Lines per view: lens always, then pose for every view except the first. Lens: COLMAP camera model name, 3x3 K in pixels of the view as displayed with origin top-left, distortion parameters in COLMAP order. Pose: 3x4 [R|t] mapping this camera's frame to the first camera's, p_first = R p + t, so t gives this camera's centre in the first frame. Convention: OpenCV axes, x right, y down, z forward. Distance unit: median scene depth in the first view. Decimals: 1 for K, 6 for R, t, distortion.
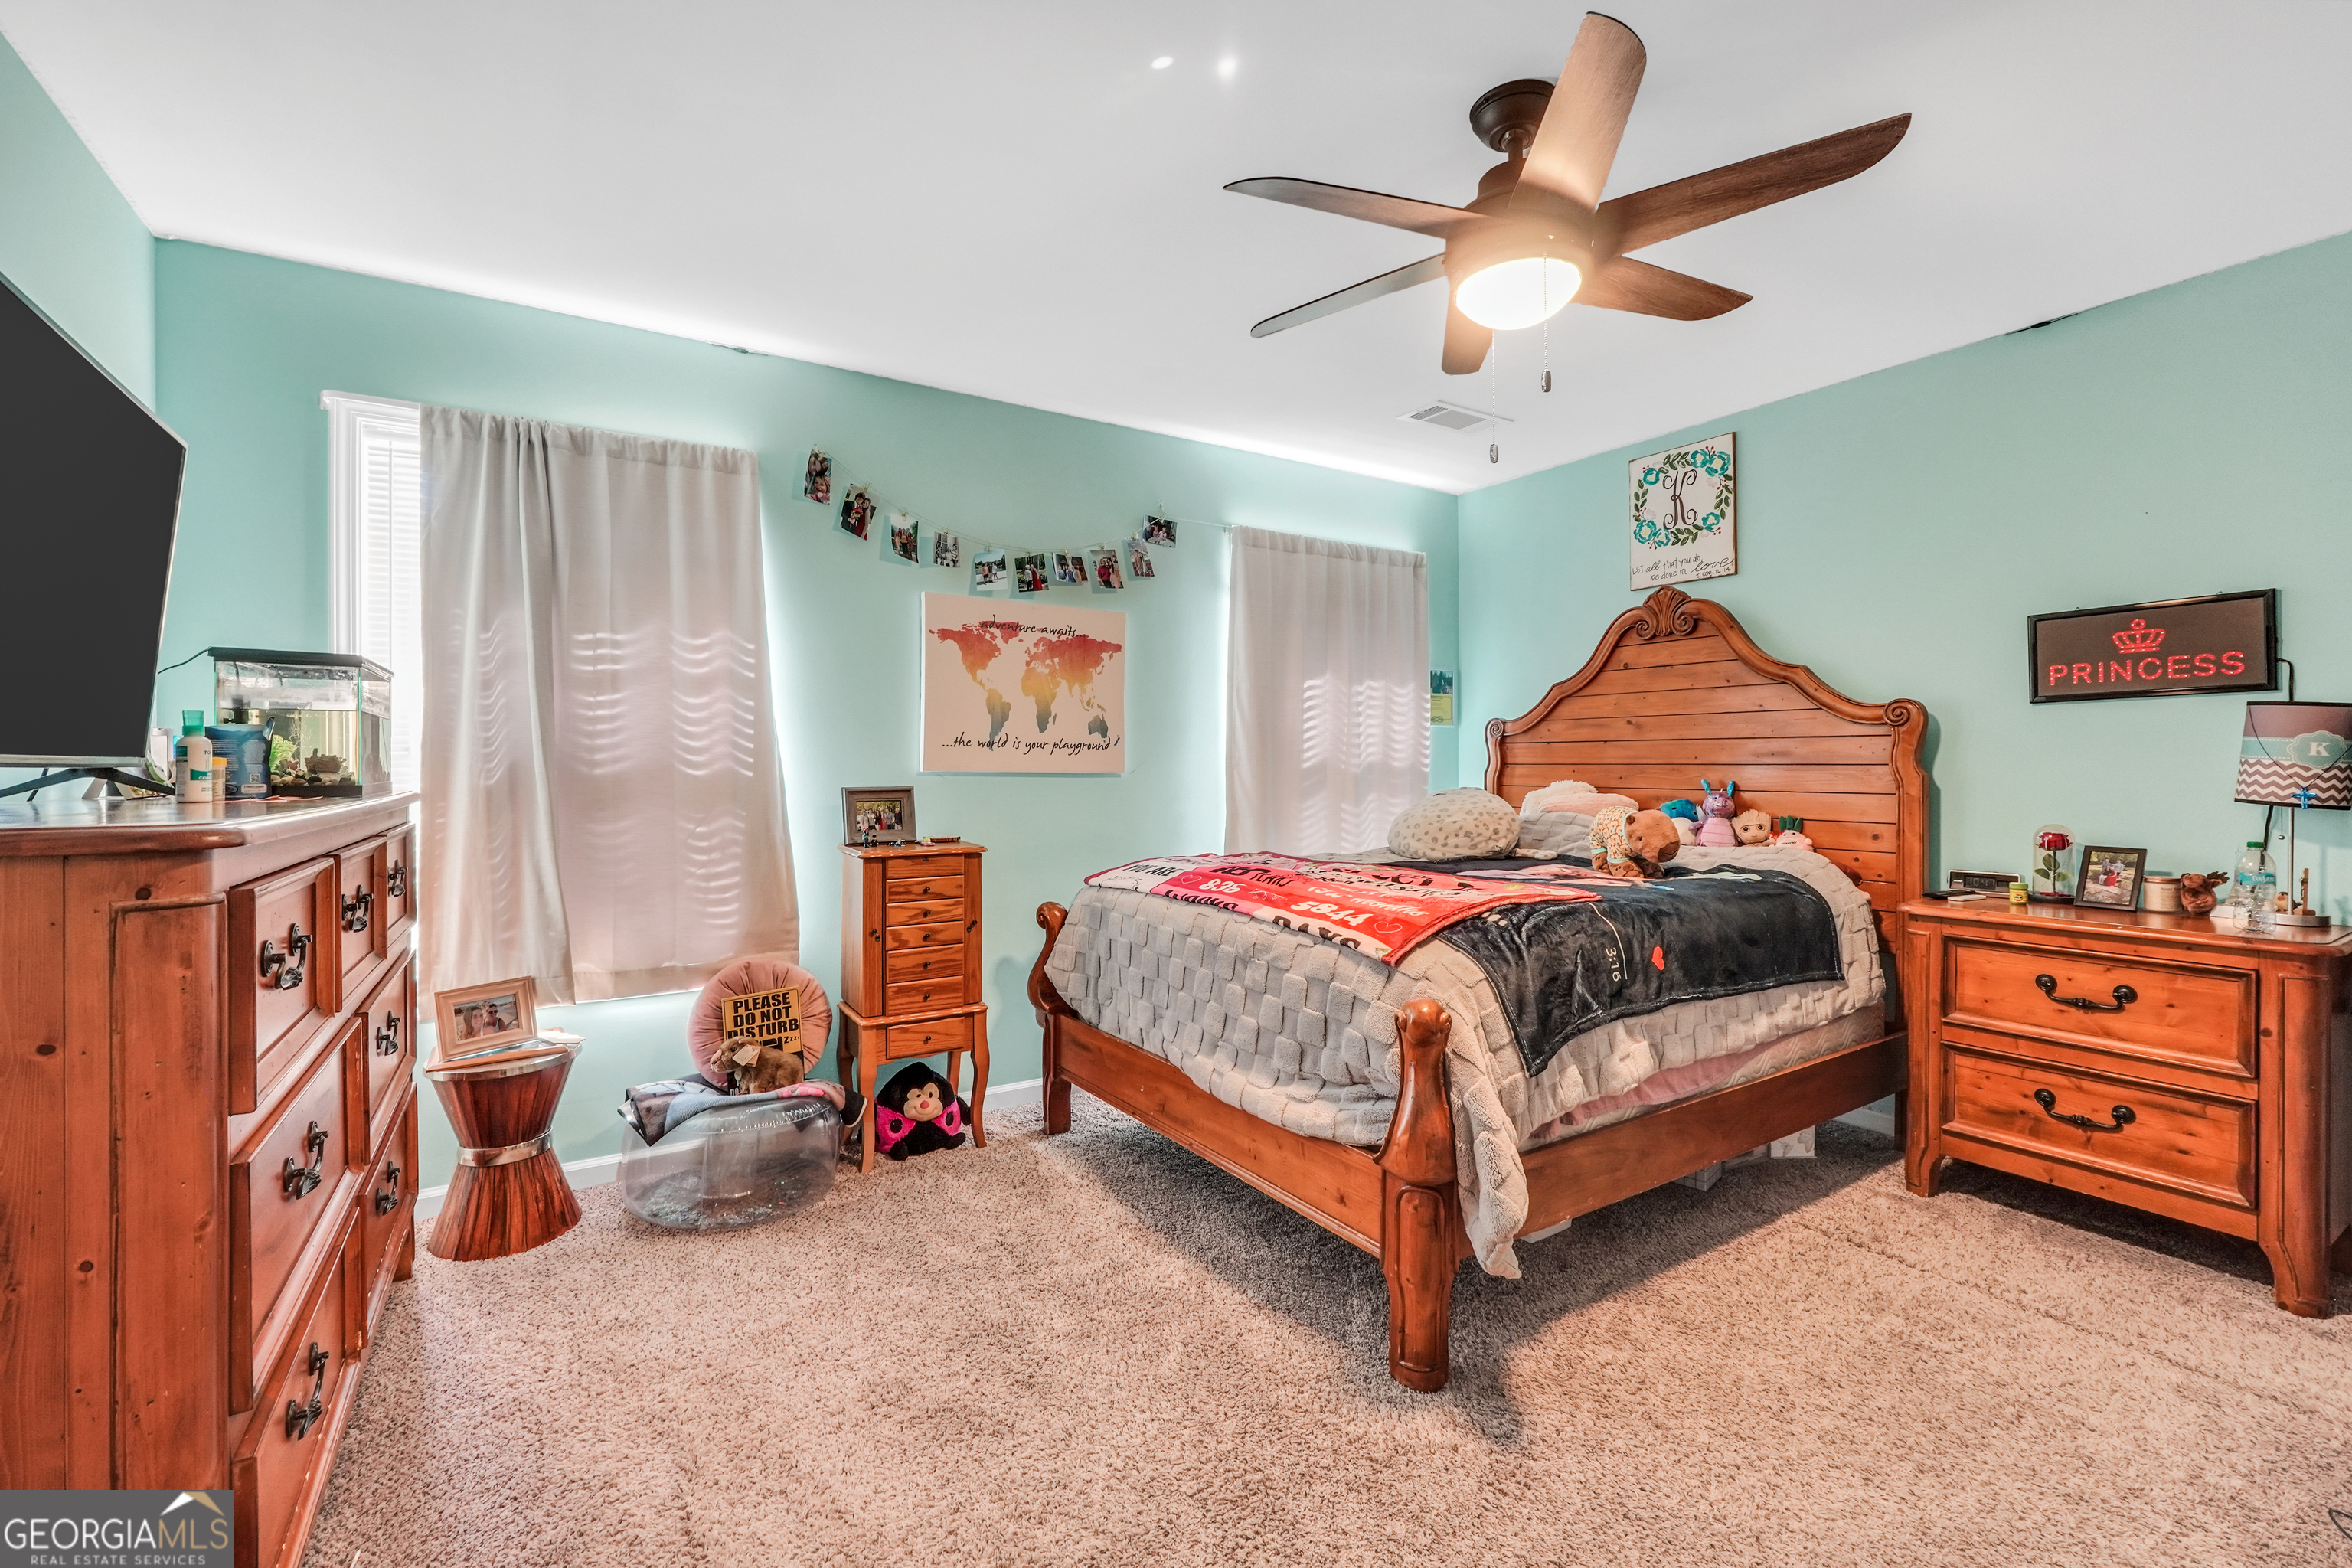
lens RADIAL K [[1007.3, 0, 1181.3], [0, 1007.3, 742.1], [0, 0, 1]] dist [-0.015247, 0.000296]
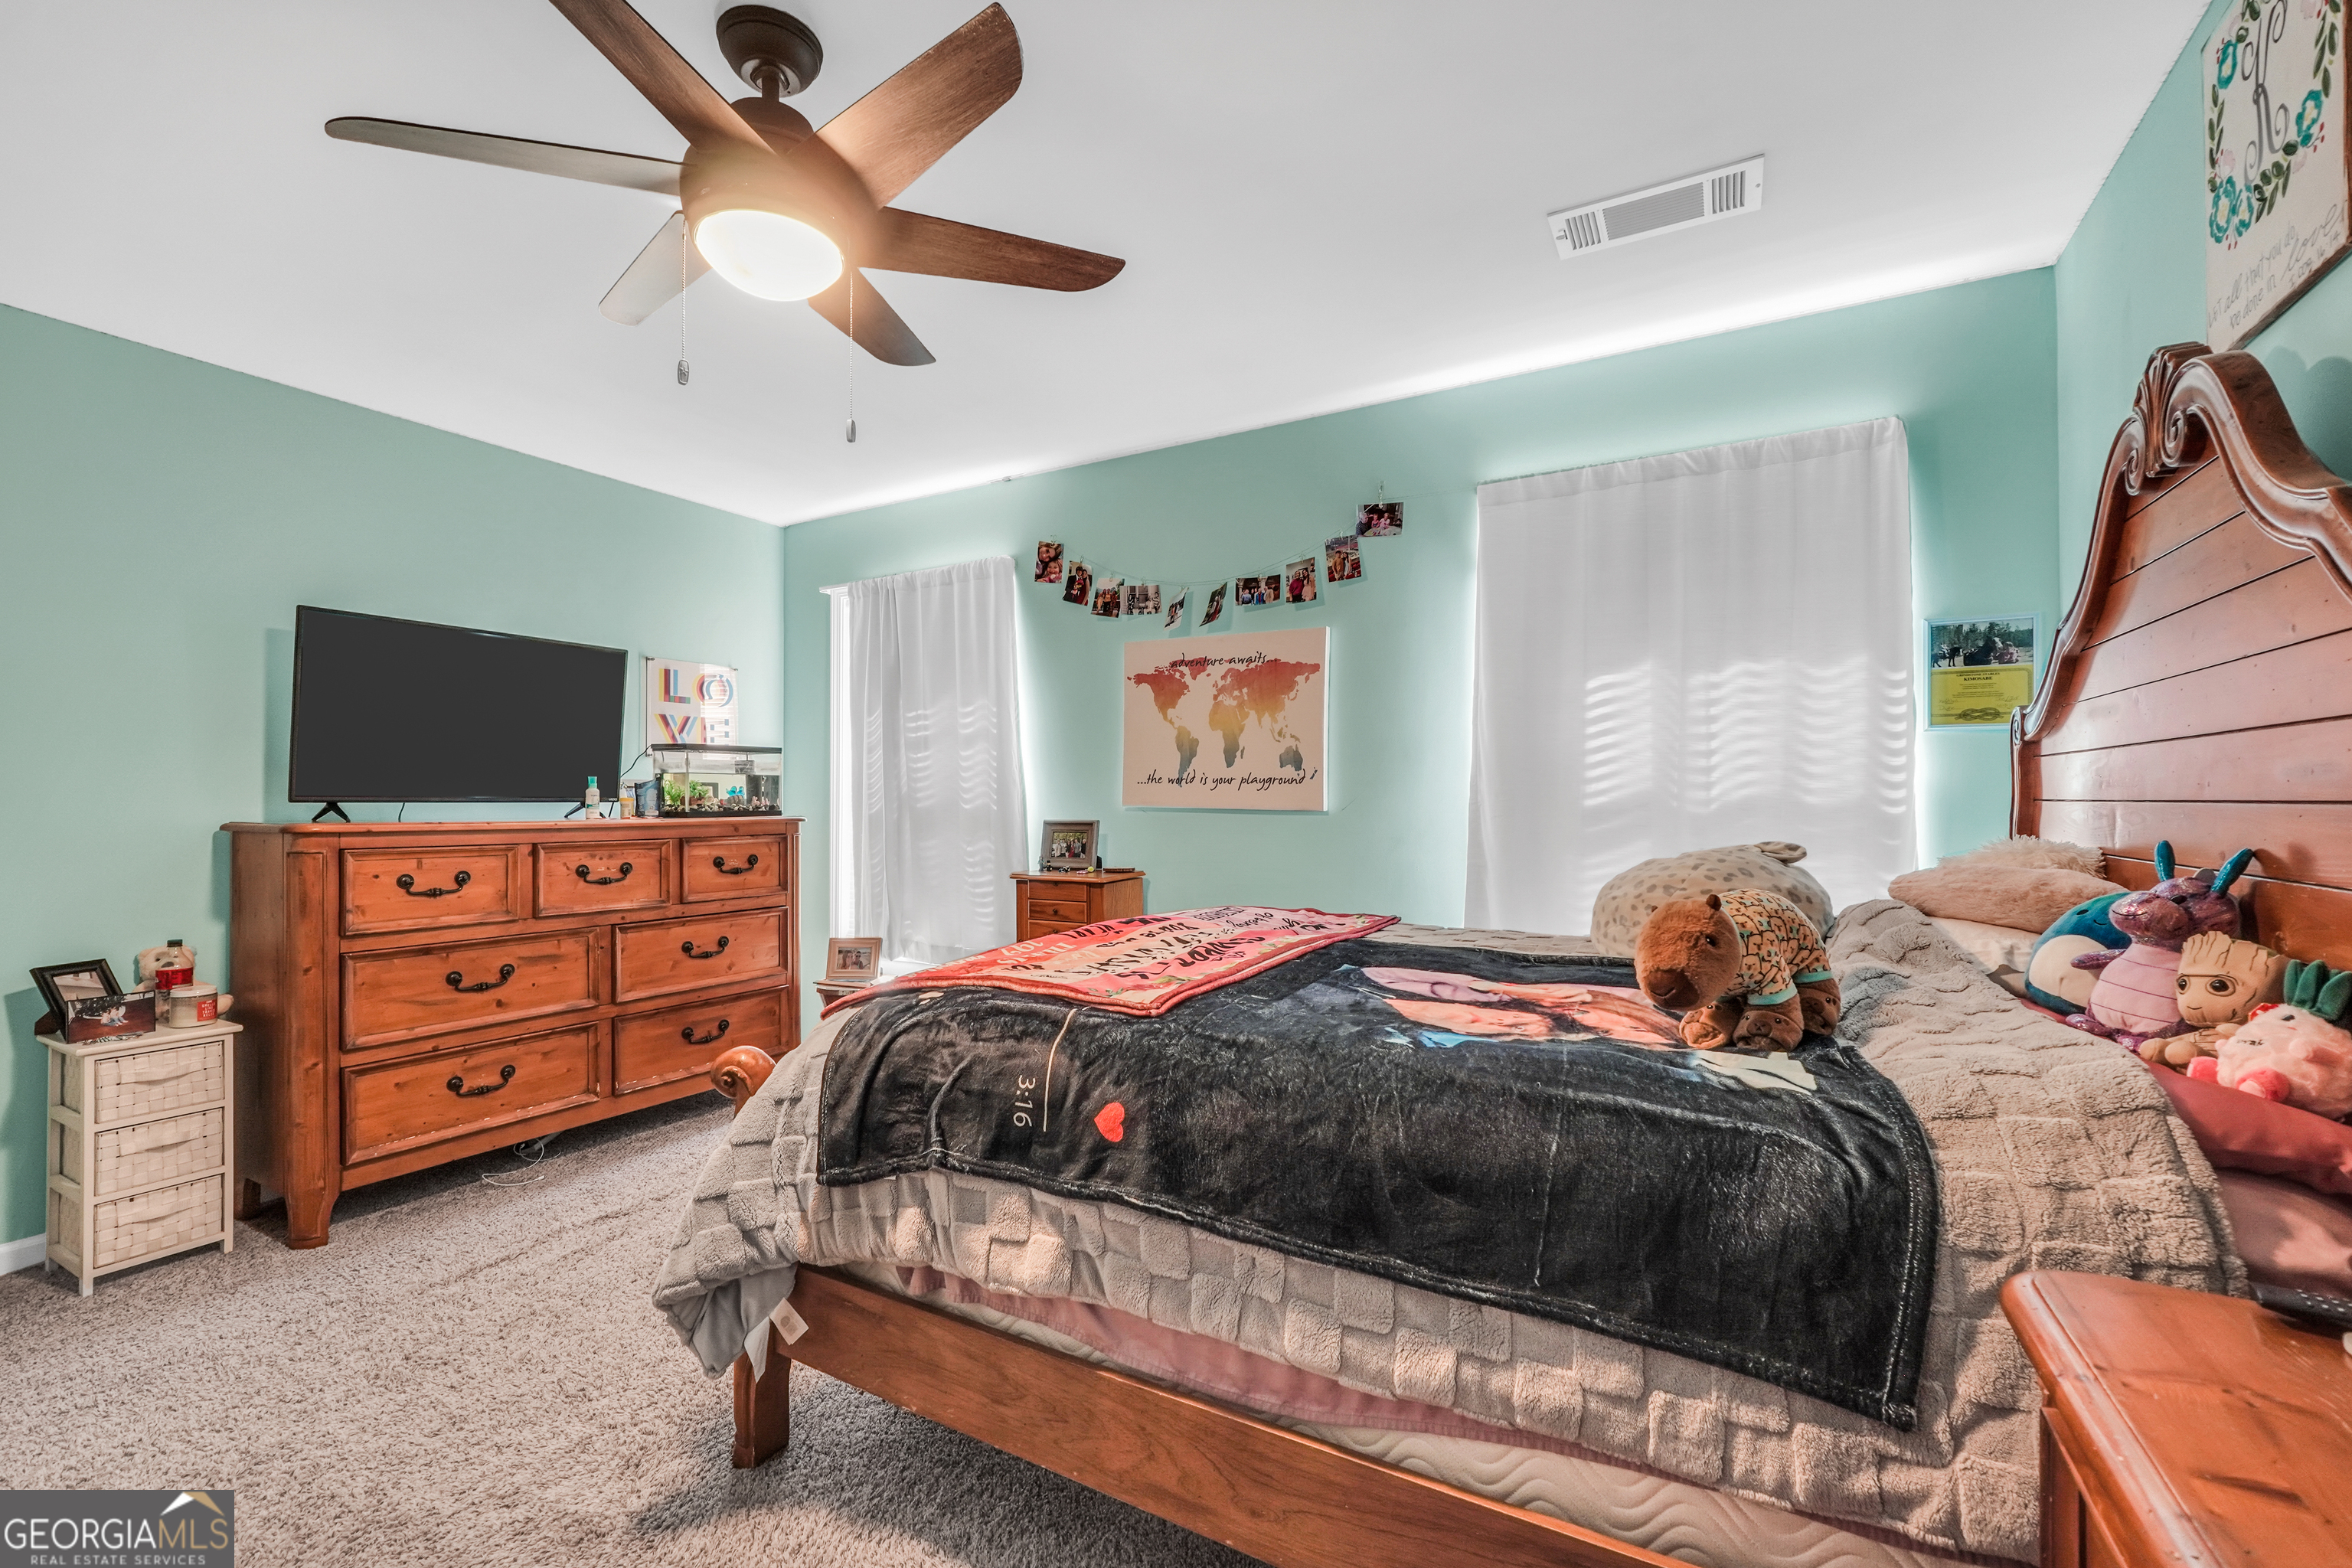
lens RADIAL K [[1018.8, 0, 1173.7], [0, 1018.8, 776.5], [0, 0, 1]] dist [-0.018850, 0.008633]
pose [[0.455123, -0.020134, -0.890201, 0.722537], [0.020204, 0.999720, -0.012282, 0.010347], [0.890199, -0.012396, 0.455403, 0.522586]]
